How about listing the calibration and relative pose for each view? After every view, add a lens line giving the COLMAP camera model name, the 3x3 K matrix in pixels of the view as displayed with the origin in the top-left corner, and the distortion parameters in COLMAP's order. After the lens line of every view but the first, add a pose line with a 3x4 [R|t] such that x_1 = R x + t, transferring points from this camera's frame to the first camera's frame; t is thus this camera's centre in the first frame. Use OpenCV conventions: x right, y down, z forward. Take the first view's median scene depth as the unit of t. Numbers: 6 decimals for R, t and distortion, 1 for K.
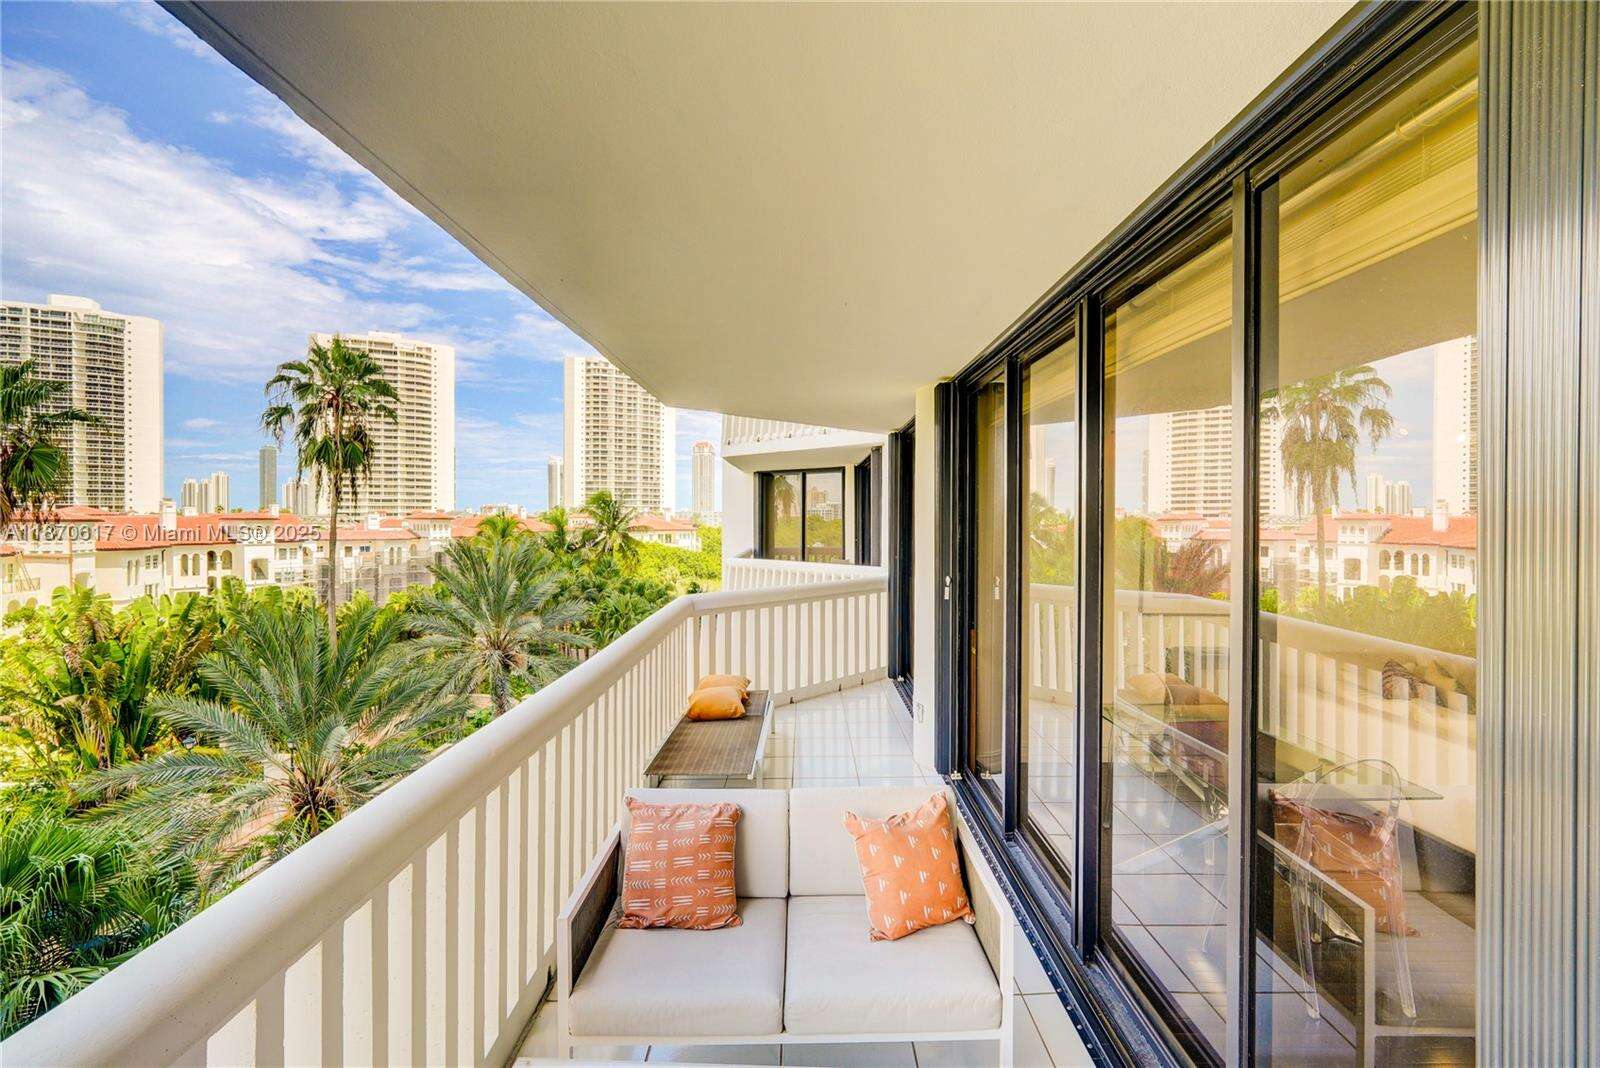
lens RADIAL K [[721.5, 0, 818.2], [0, 721.5, 511.2], [0, 0, 1]] dist [-0.015293, 0.008044]
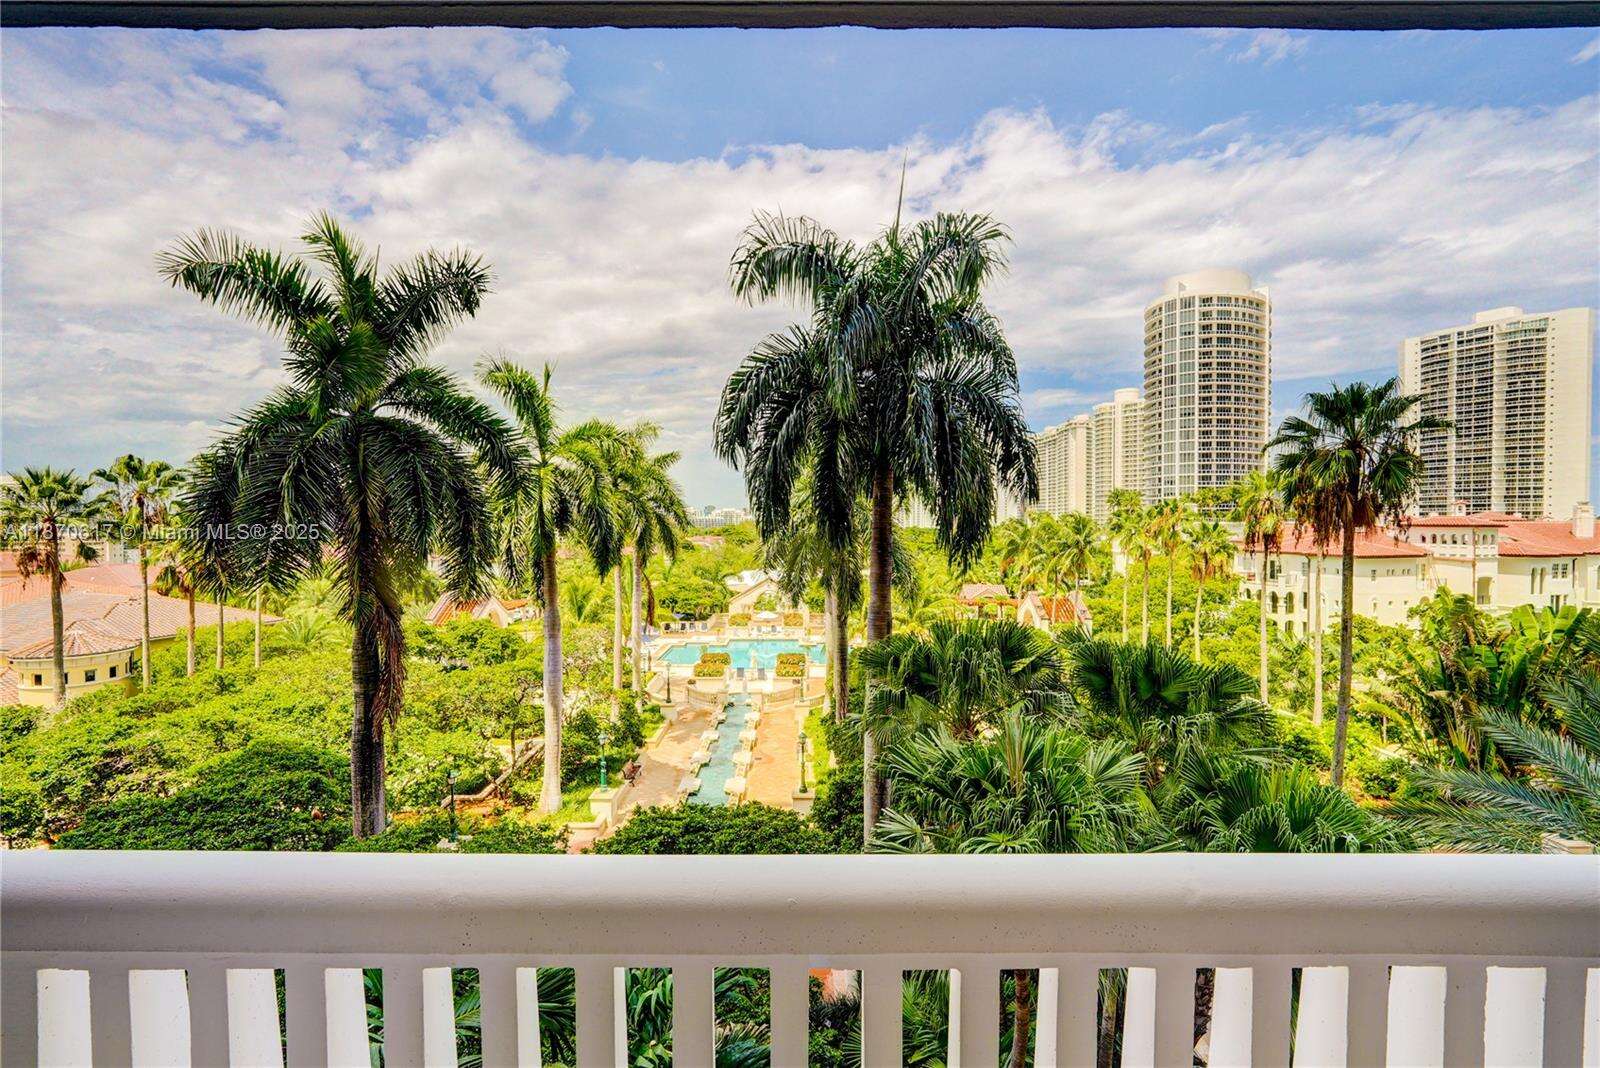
lens RADIAL K [[721.5, 0, 799.7], [0, 721.5, 528.8], [0, 0, 1]] dist [-0.015293, 0.008044]
pose [[-0.002655, 0.008157, -0.999963, 0.019357], [0.008490, 0.999931, 0.008135, 0.005009], [0.999960, -0.008468, -0.002724, 0.116514]]
